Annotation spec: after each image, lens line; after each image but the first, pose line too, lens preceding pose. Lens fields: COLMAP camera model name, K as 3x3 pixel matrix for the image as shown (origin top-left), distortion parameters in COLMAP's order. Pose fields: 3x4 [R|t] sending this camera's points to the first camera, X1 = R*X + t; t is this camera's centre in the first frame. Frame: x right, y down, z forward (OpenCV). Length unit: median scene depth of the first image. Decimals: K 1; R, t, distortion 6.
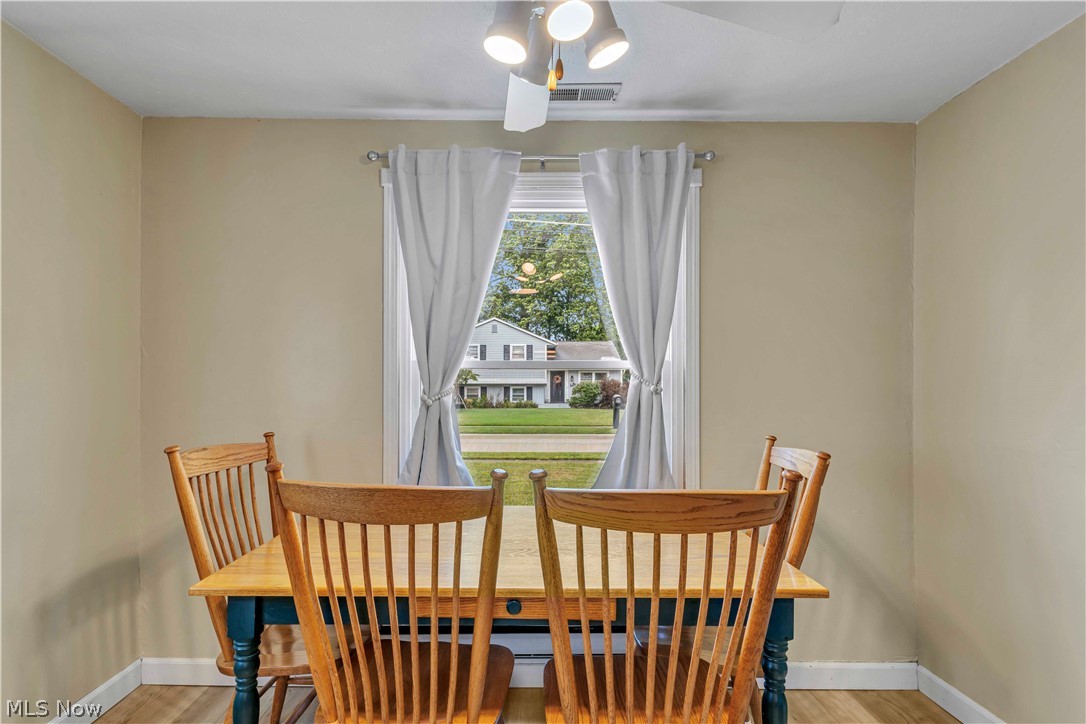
lens RADIAL K [[542.1, 0, 534.5], [0, 542.1, 389.5], [0, 0, 1]] dist [0.001716, 0.000037]
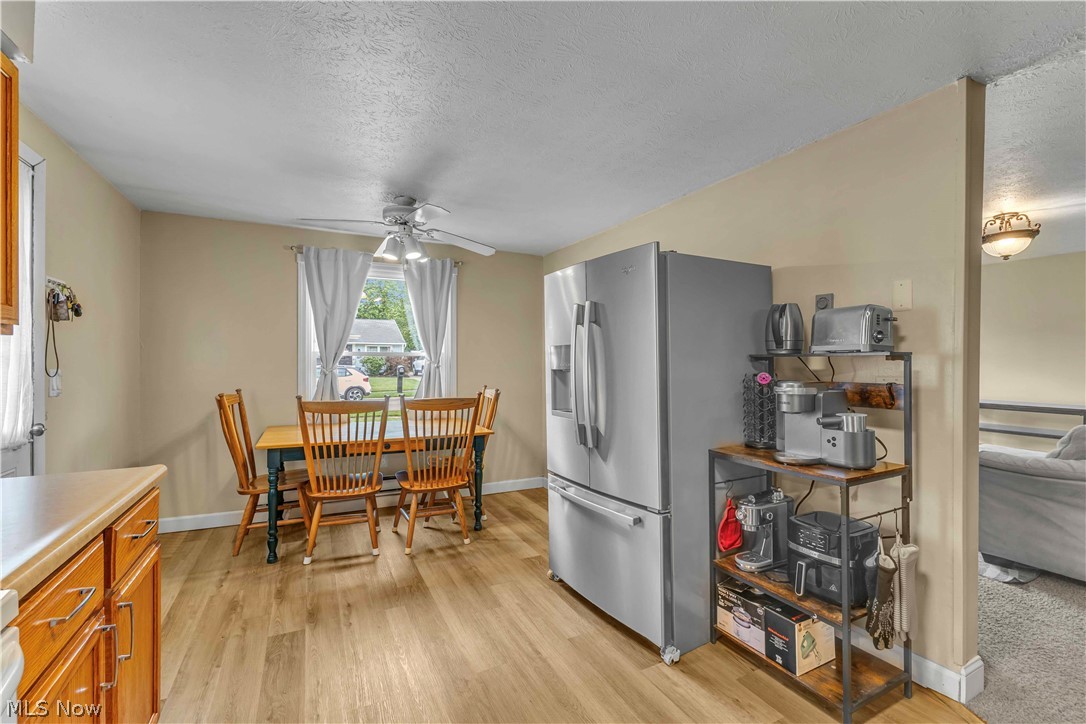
lens RADIAL K [[473.9, 0, 548.3], [0, 473.9, 363.7], [0, 0, 1]] dist [0.010670, -0.000387]
pose [[0.894467, -0.000842, 0.447133, -0.243119], [-0.002574, 0.999972, 0.007033, -0.024049], [-0.447126, -0.007442, 0.894440, -0.962124]]
